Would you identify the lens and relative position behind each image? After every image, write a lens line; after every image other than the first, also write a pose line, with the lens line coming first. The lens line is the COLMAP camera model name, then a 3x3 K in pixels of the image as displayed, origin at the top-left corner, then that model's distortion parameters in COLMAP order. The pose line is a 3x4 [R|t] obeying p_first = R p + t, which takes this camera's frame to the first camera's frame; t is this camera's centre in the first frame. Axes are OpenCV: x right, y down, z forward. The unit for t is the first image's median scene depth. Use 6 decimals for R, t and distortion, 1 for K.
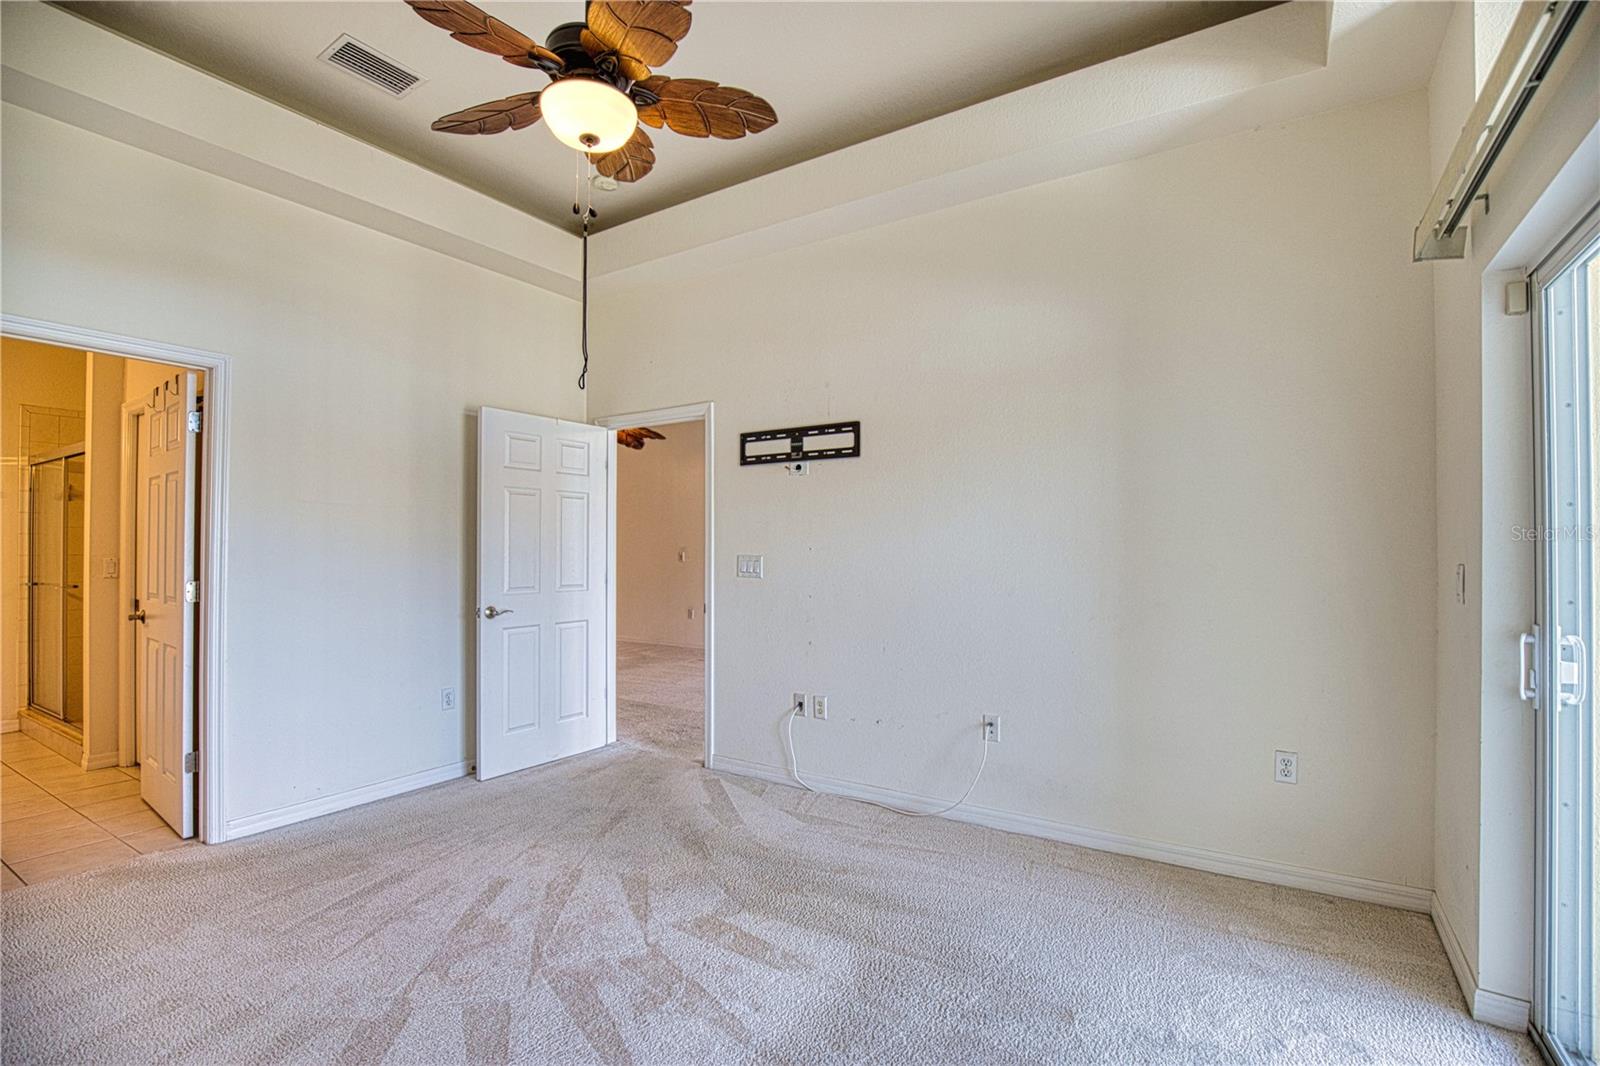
lens RADIAL K [[729.6, 0, 802.2], [0, 729.6, 540.7], [0, 0, 1]] dist [-0.039450, 0.010006]
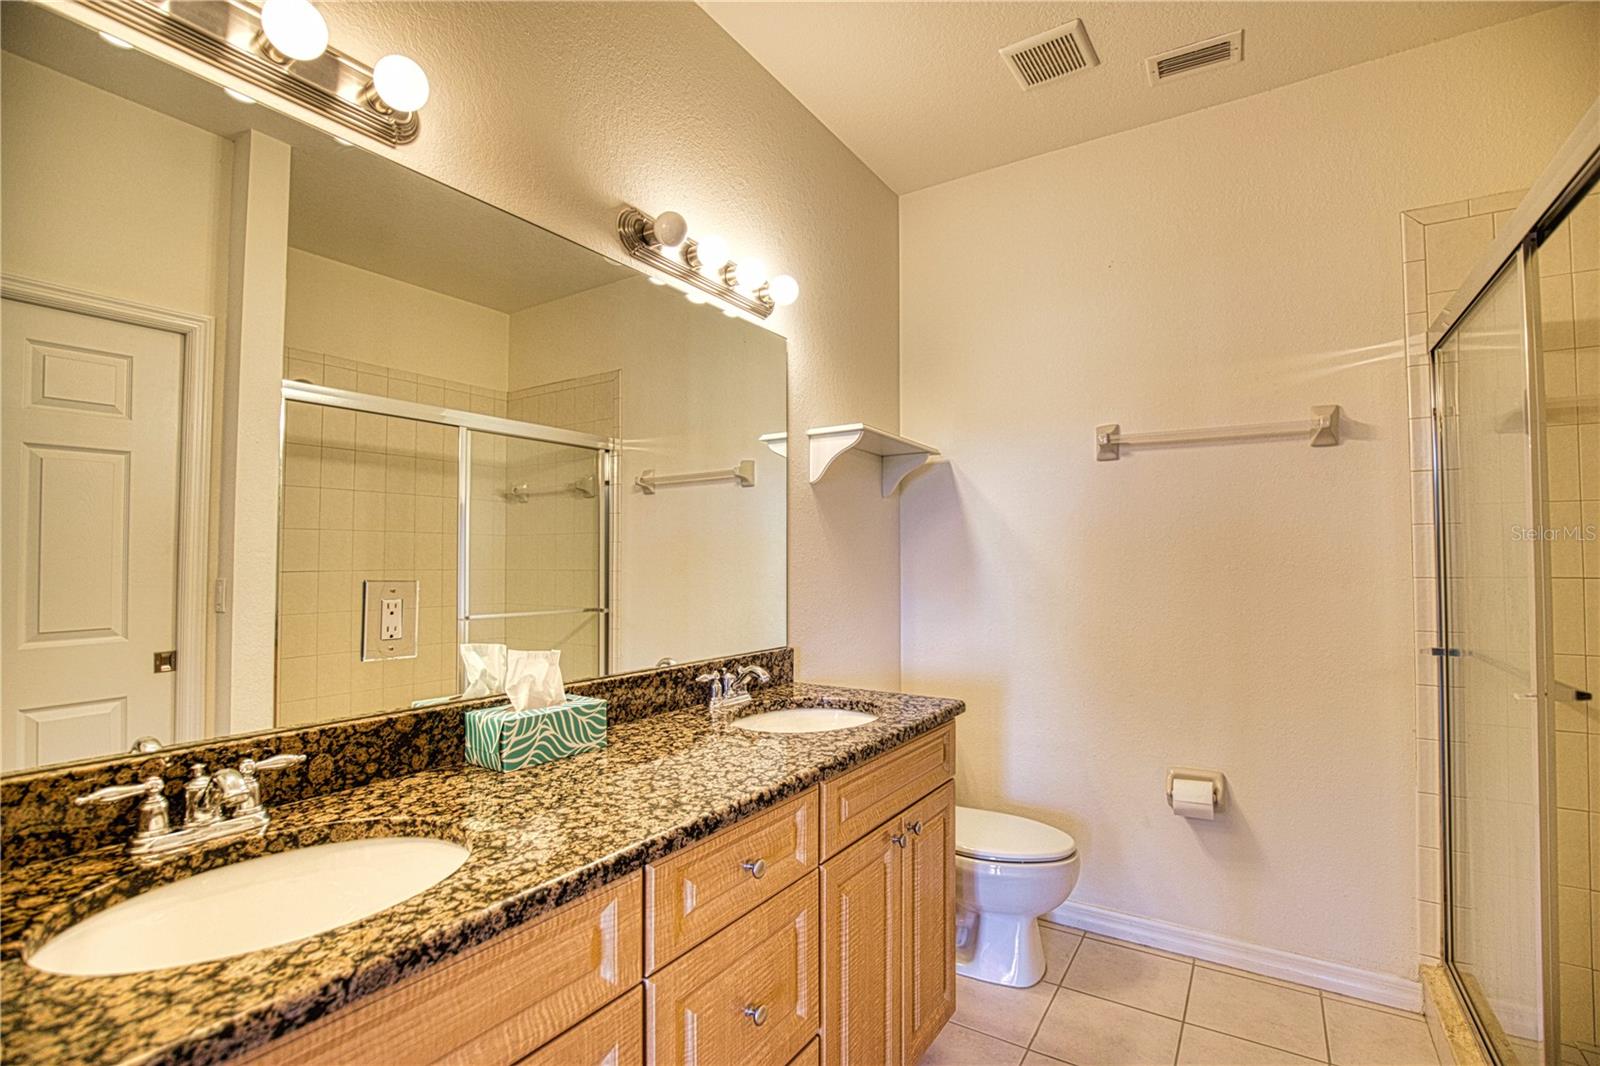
lens RADIAL K [[729.6, 0, 802.2], [0, 729.6, 540.7], [0, 0, 1]] dist [-0.039450, 0.010006]
pose [[-0.003028, -0.026616, -0.999641, -0.694773], [0.012045, 0.999572, -0.026650, 0.005622], [0.999923, -0.012122, -0.002706, 0.644556]]
